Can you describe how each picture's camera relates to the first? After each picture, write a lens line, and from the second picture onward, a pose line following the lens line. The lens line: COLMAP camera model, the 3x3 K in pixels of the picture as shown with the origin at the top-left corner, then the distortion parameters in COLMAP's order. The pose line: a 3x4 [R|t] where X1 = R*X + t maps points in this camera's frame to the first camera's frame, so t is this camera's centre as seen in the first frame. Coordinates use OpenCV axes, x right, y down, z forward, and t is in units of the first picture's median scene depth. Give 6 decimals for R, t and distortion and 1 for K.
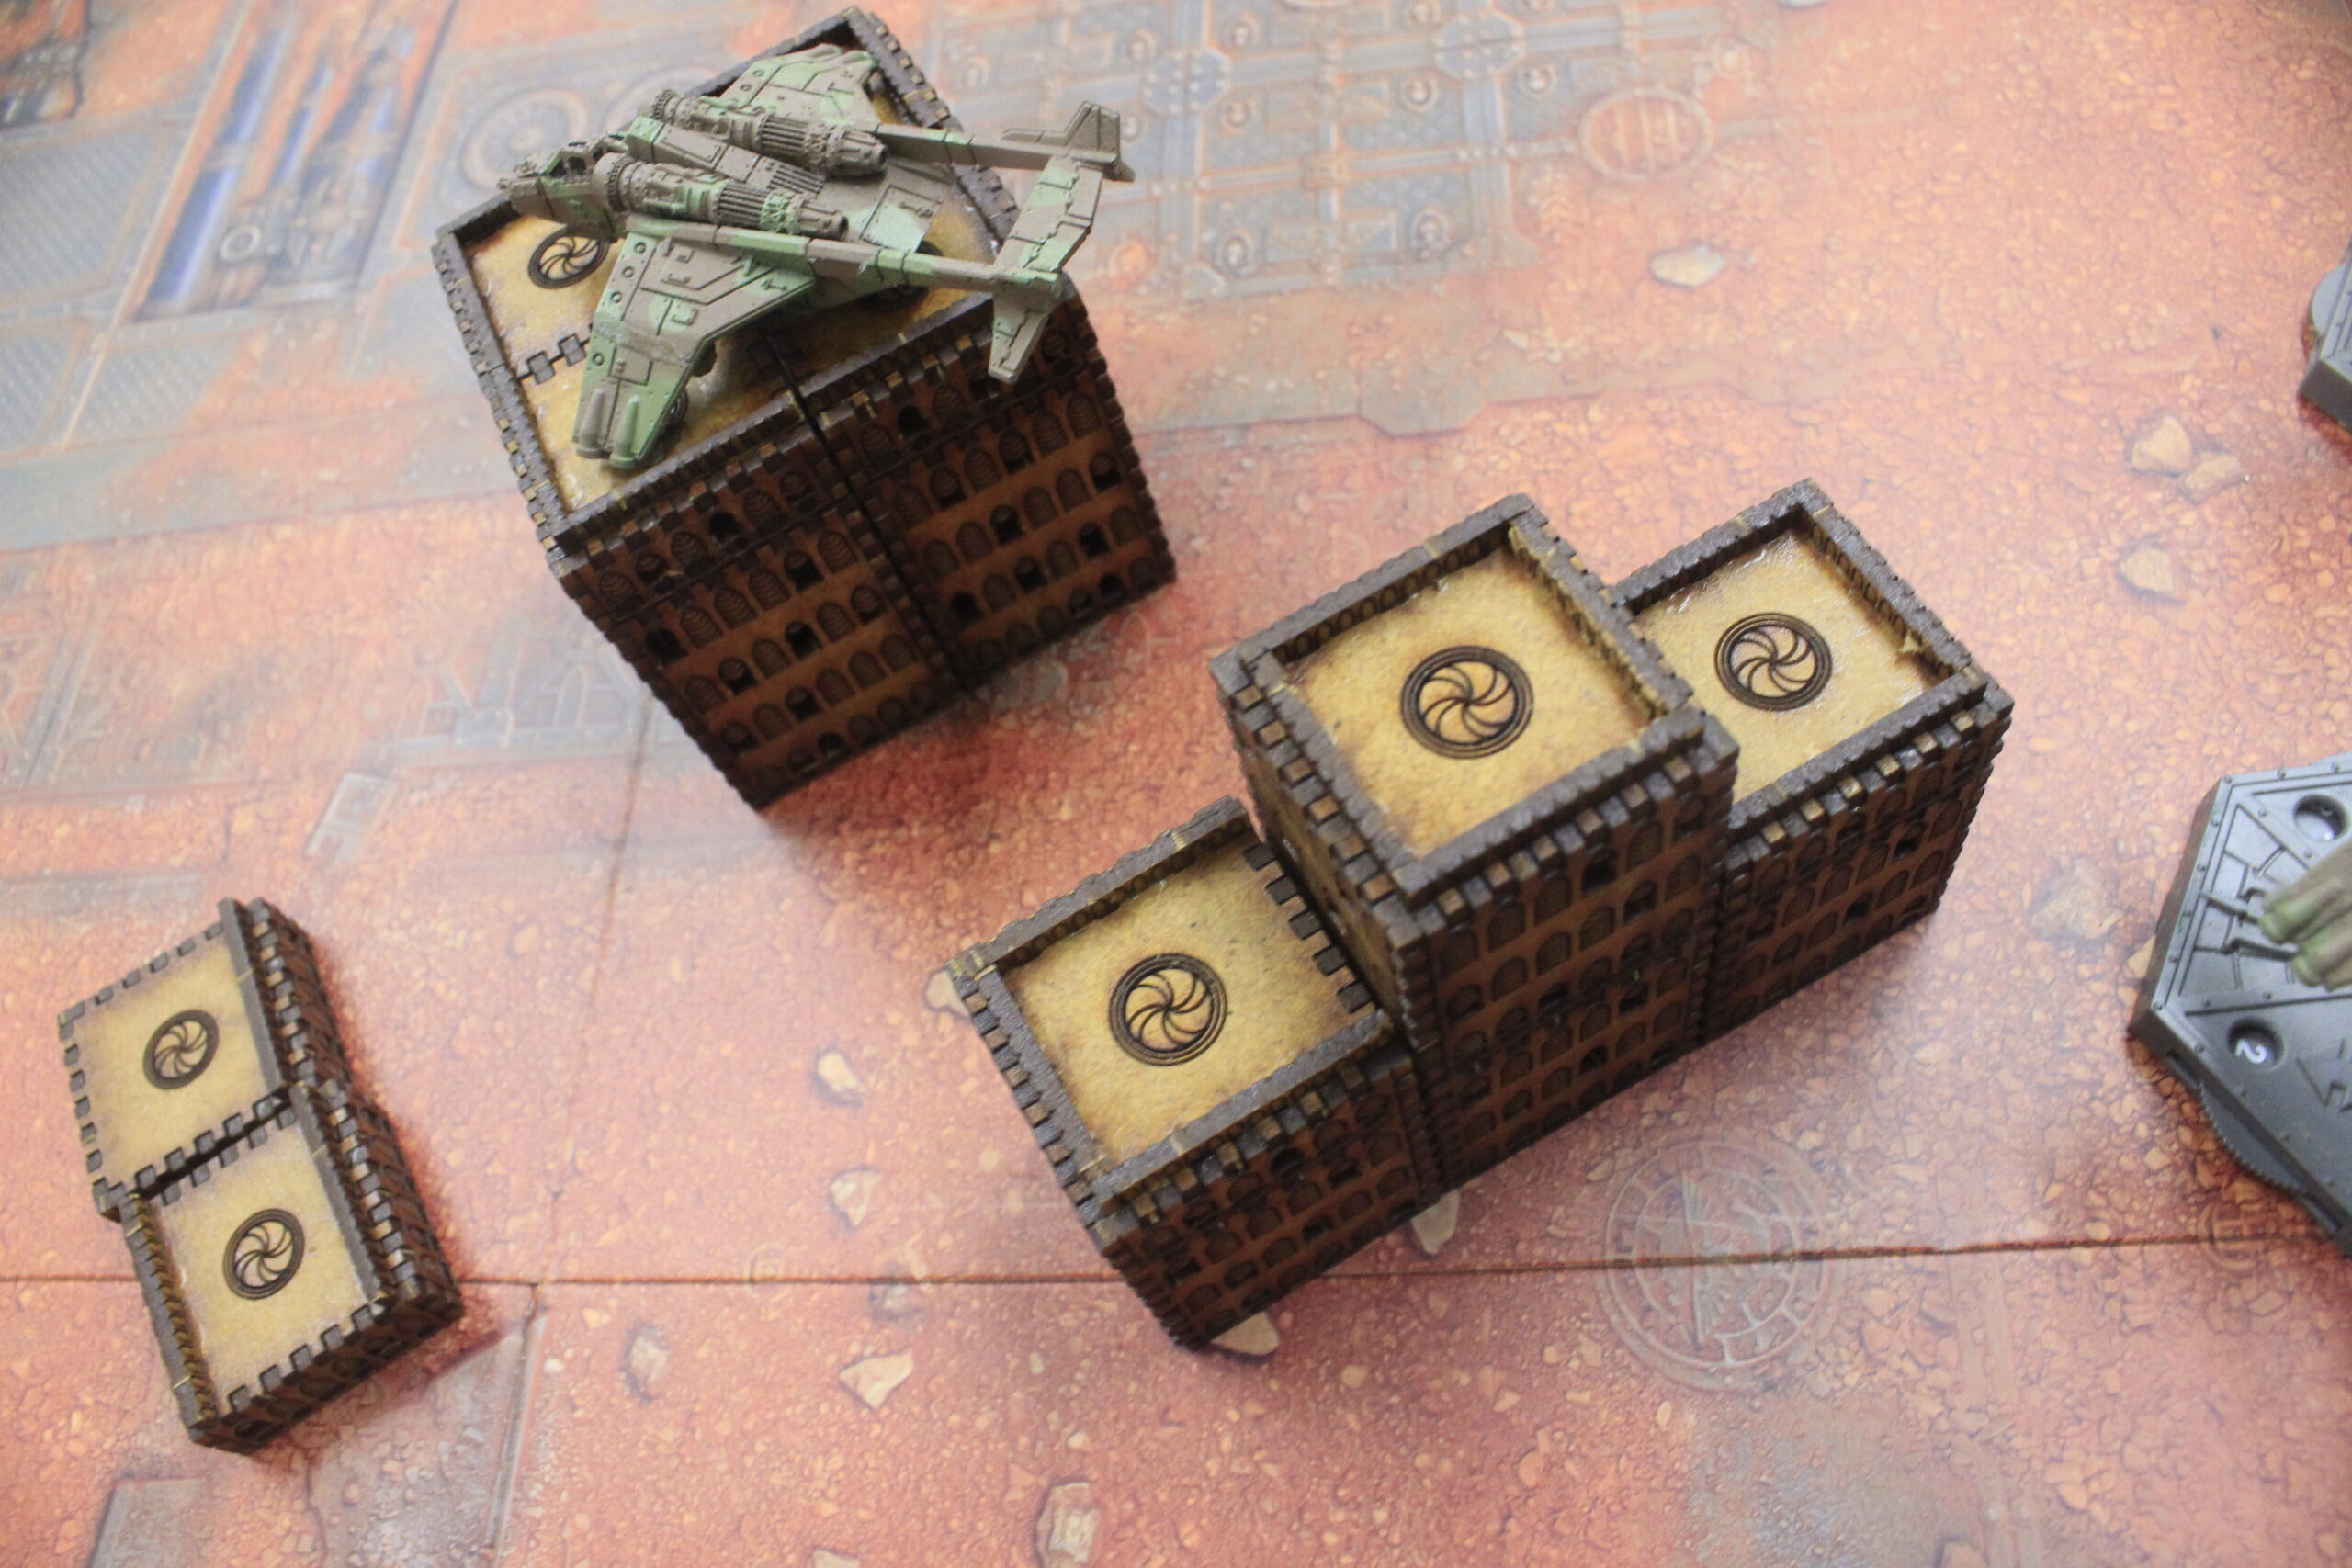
lens RADIAL K [[1843.0, 0, 1185.5], [0, 1843.0, 839.4], [0, 0, 1]] dist [-0.185295, 0.136720]
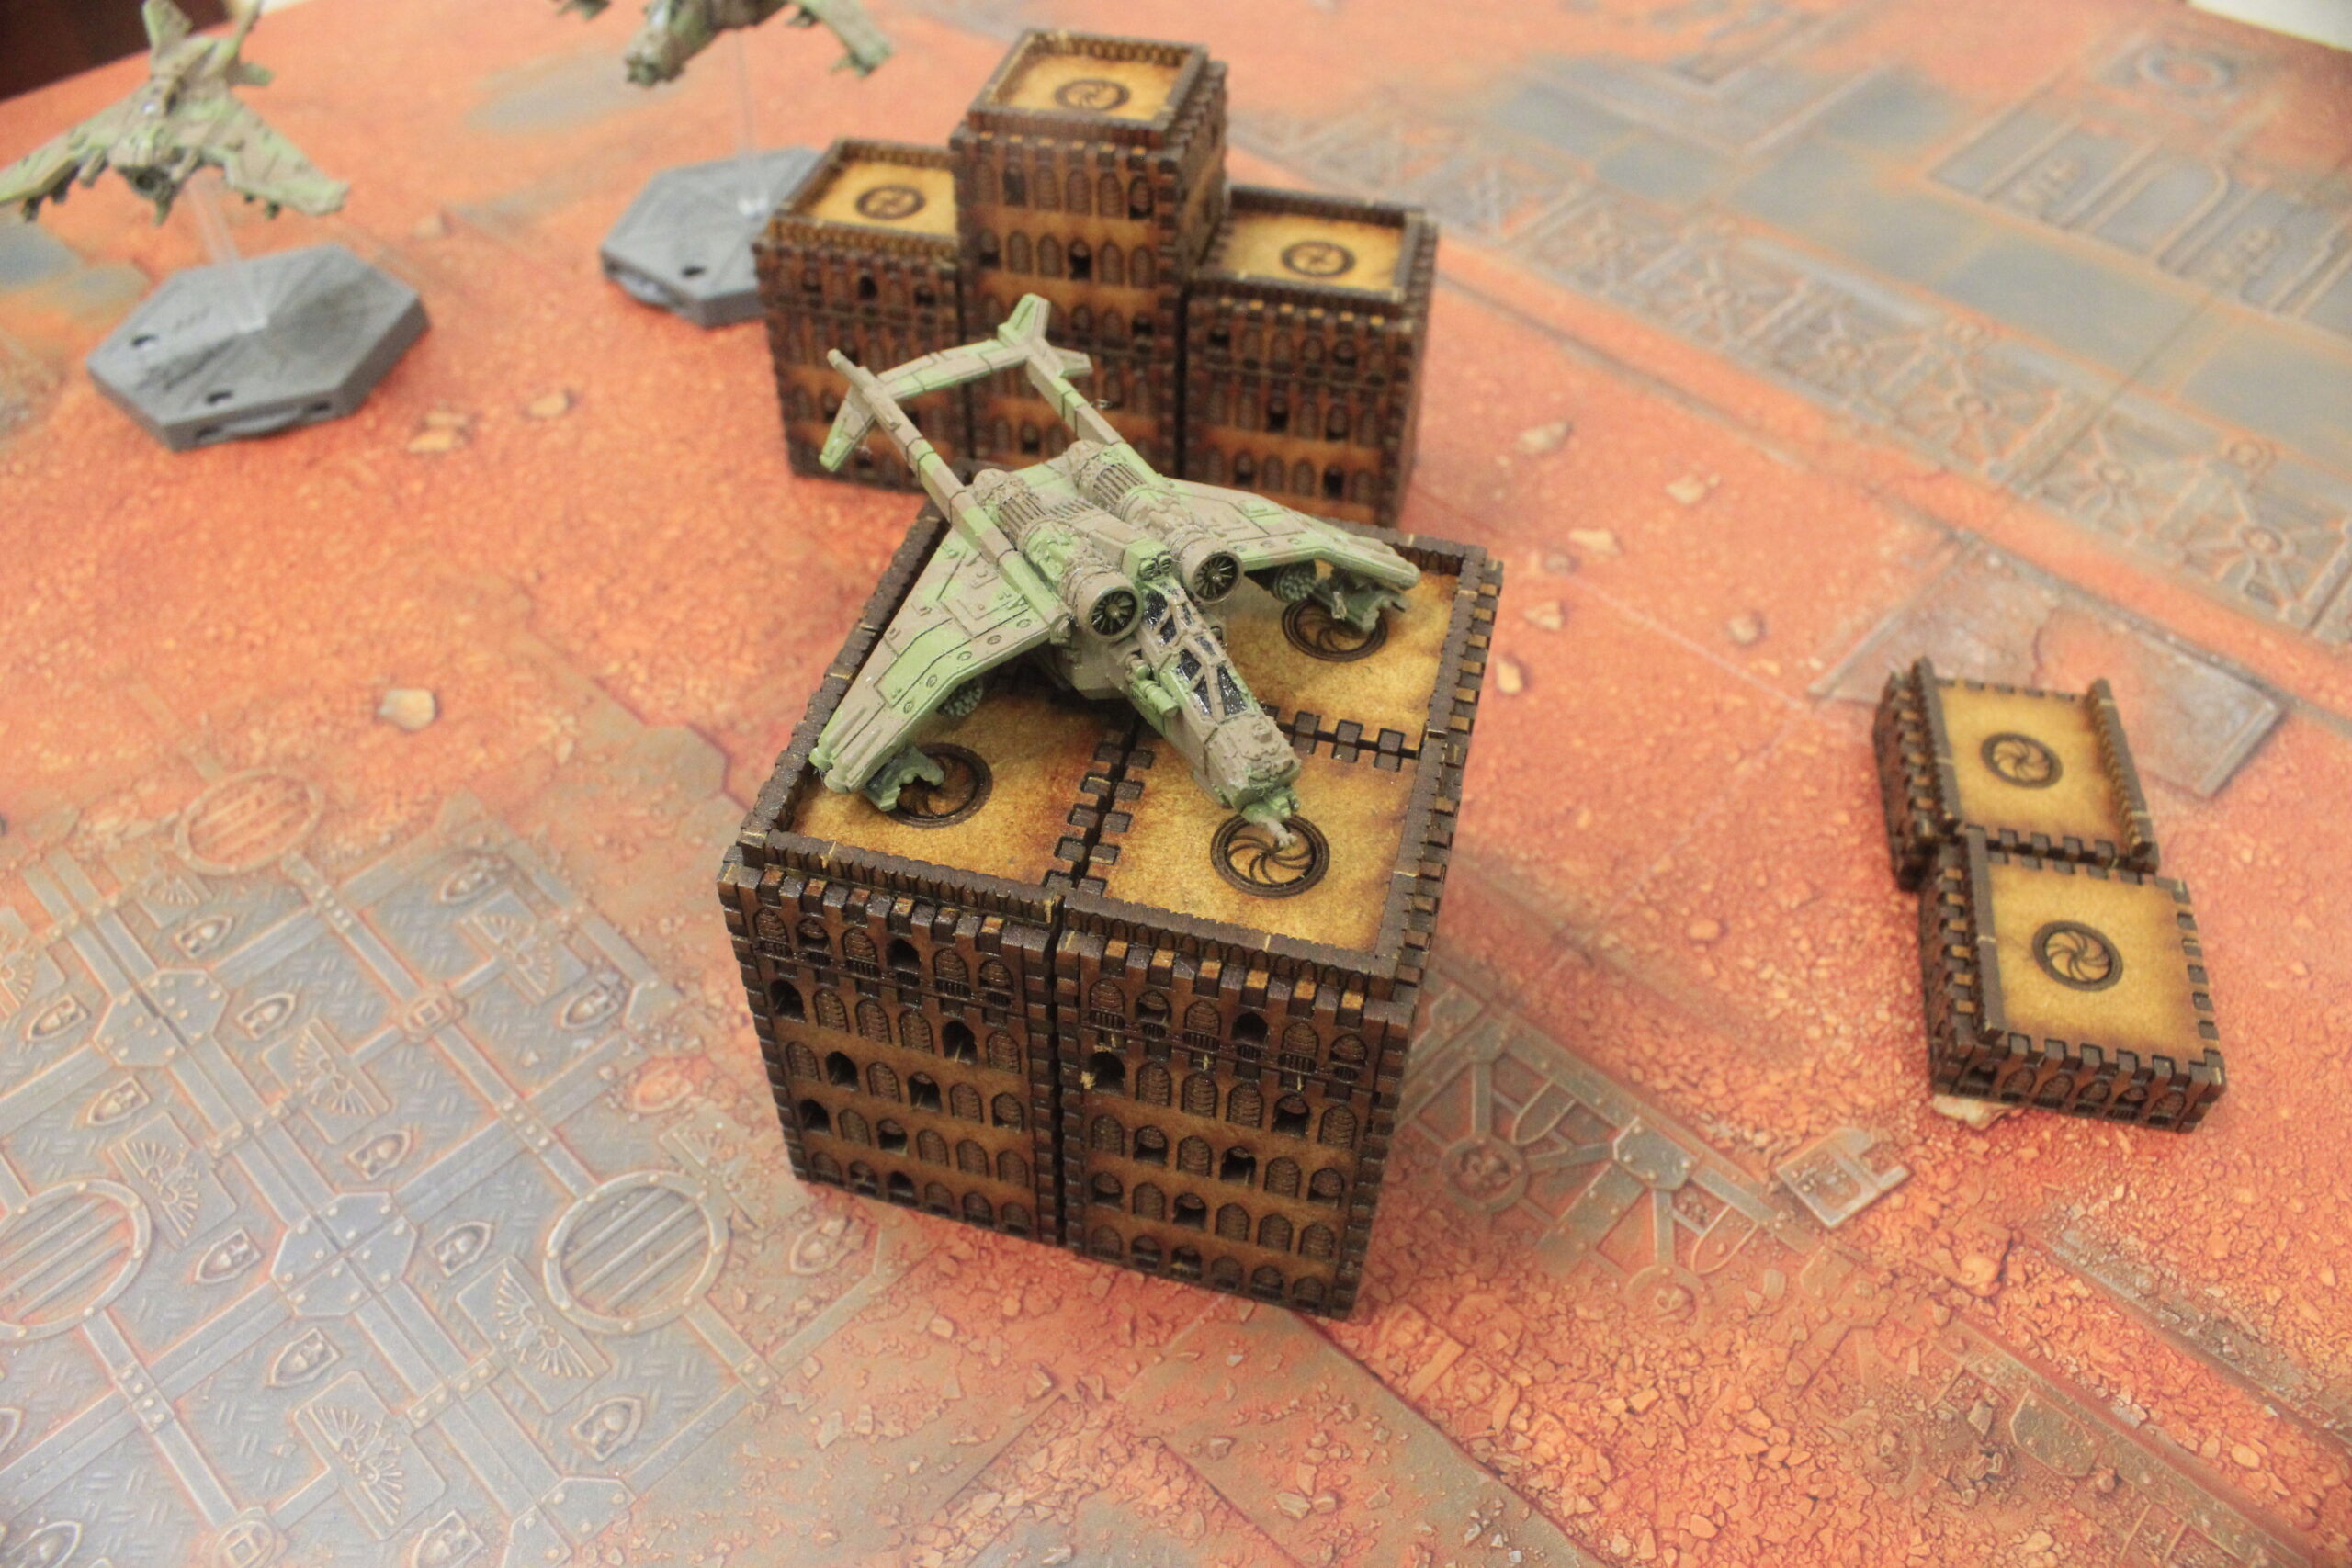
lens RADIAL K [[1819.0, 0, 1178.0], [0, 1819.0, 854.4], [0, 0, 1]] dist [-0.174713, 0.118071]
pose [[-0.736738, -0.364047, 0.569813, -0.668462], [0.647710, -0.138007, 0.749283, -0.822002], [-0.194136, 0.921099, 0.337472, 0.659570]]
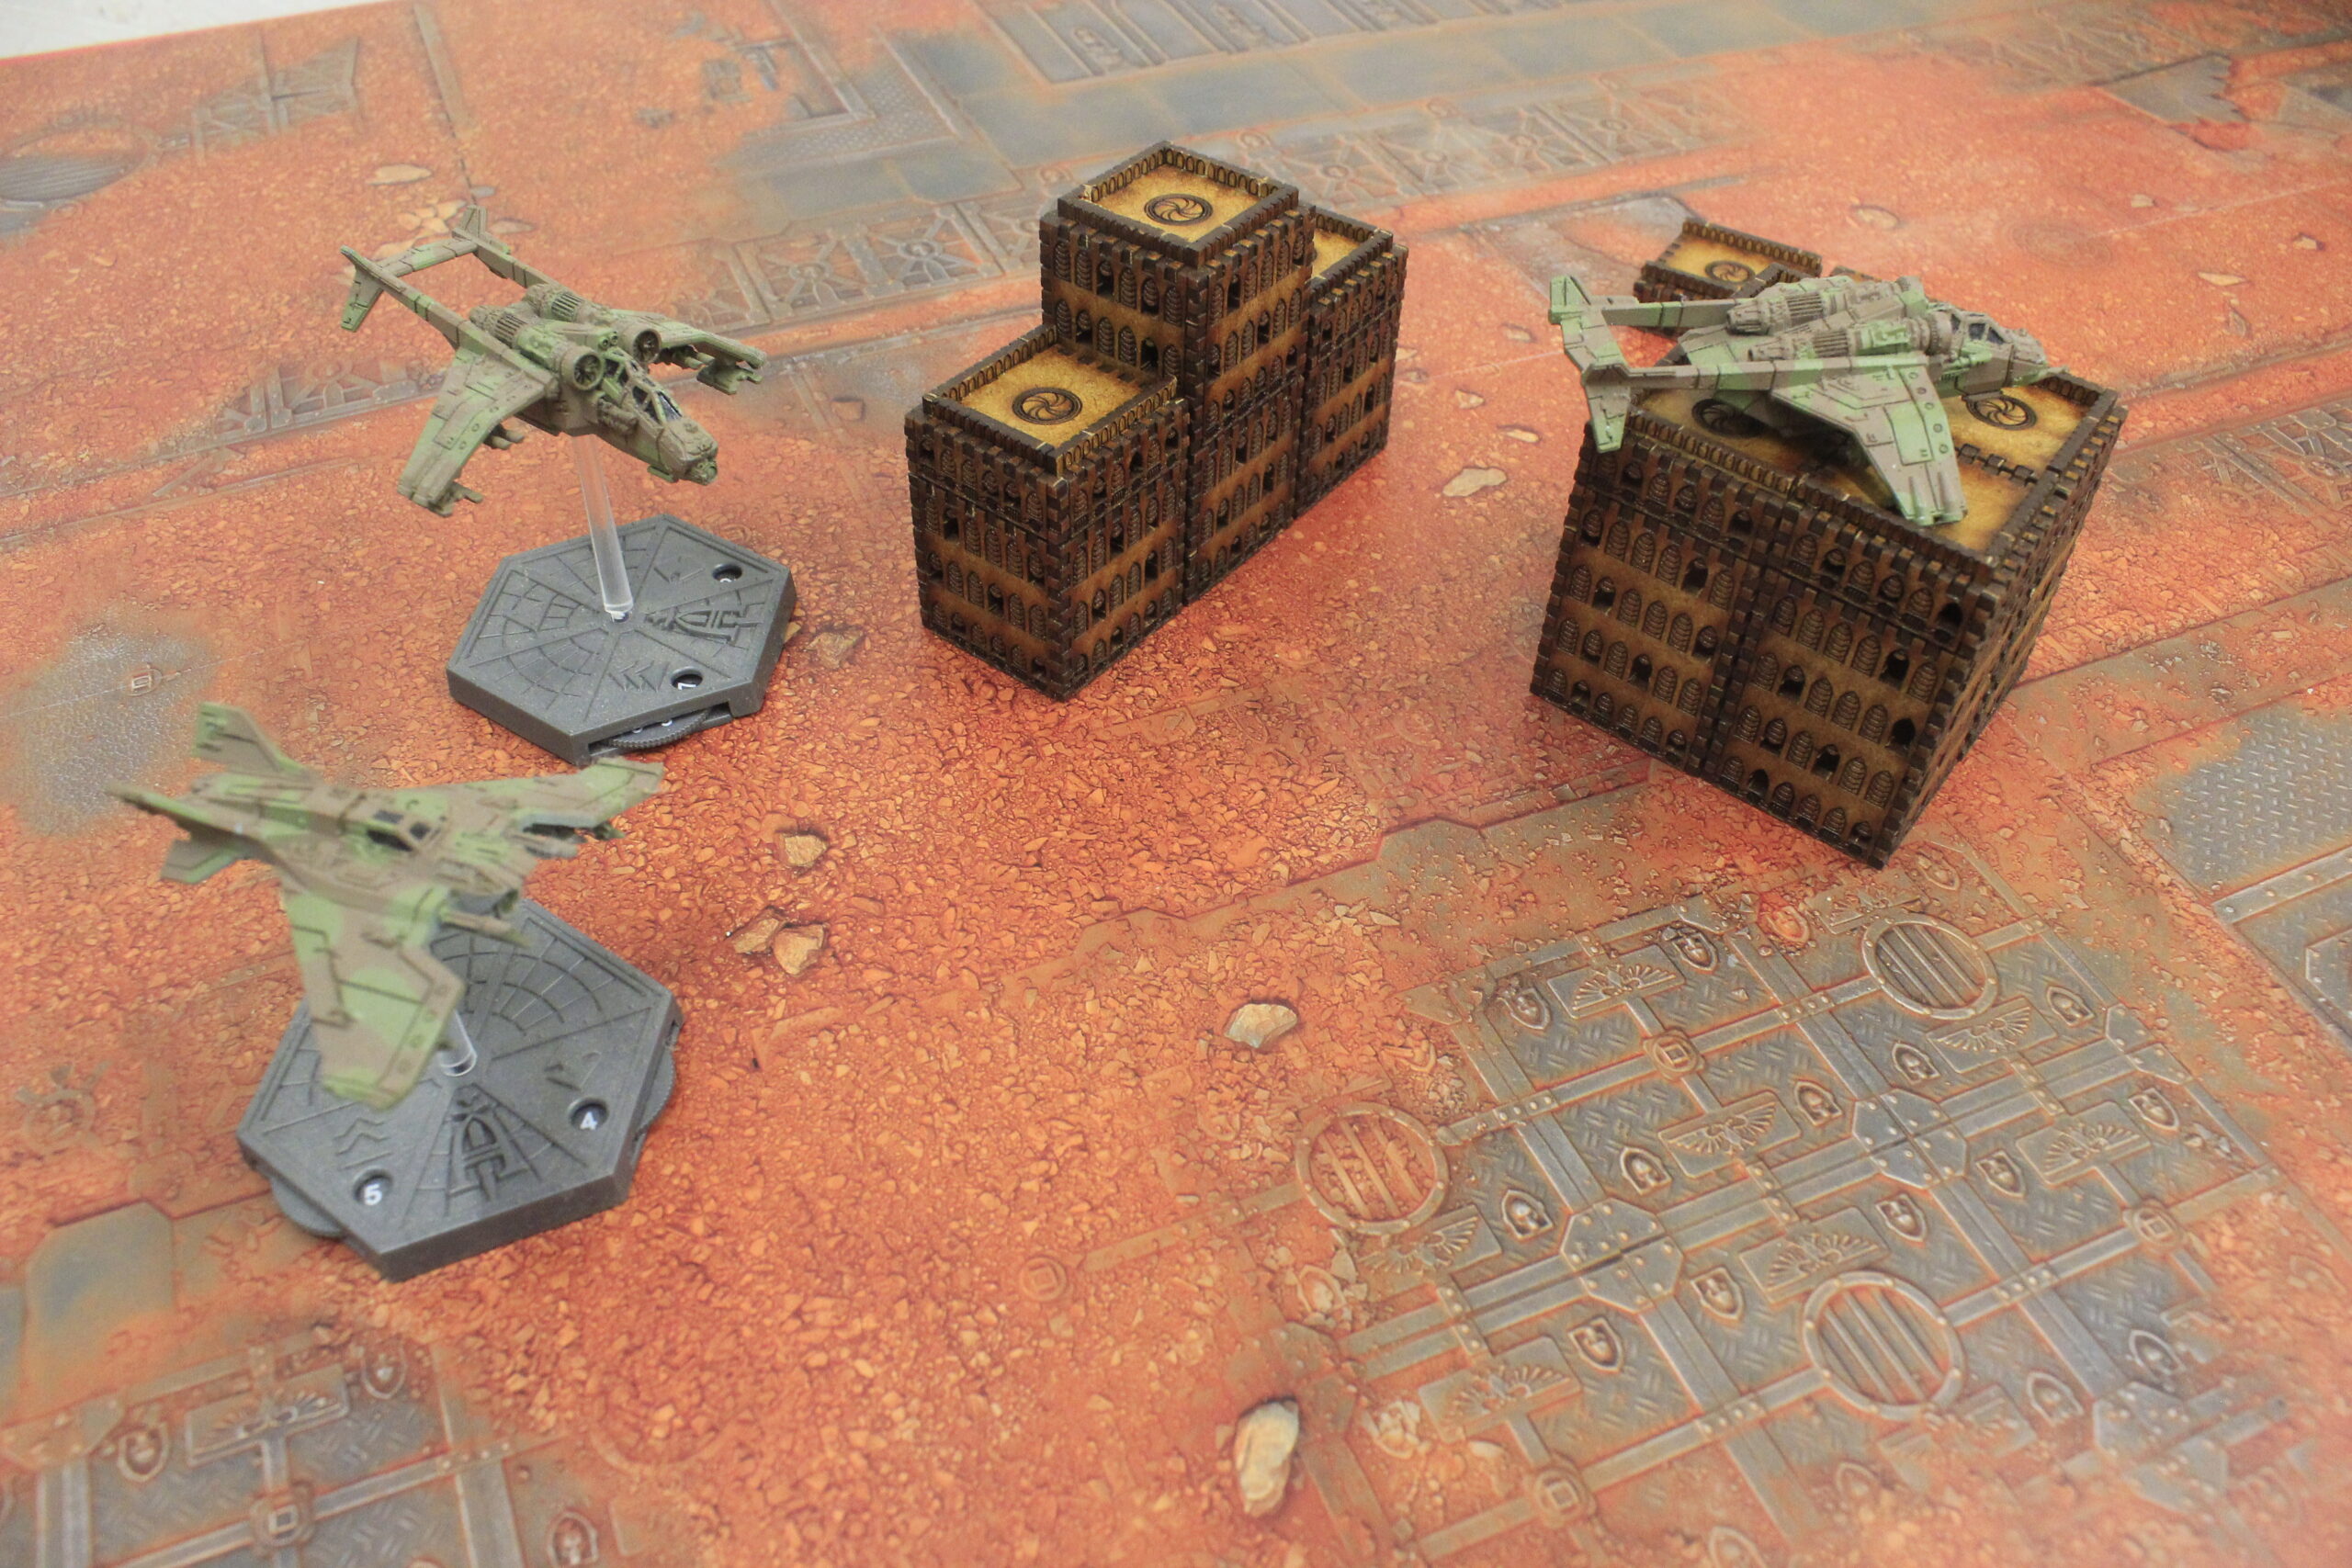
lens RADIAL K [[1859.9, 0, 1177.1], [0, 1859.9, 826.9], [0, 0, 1]] dist [-0.177787, 0.135635]
pose [[-0.894332, 0.415002, -0.167163, 0.457797], [-0.299382, -0.277454, 0.912902, -1.238685], [0.332476, 0.866483, 0.372380, 0.514948]]
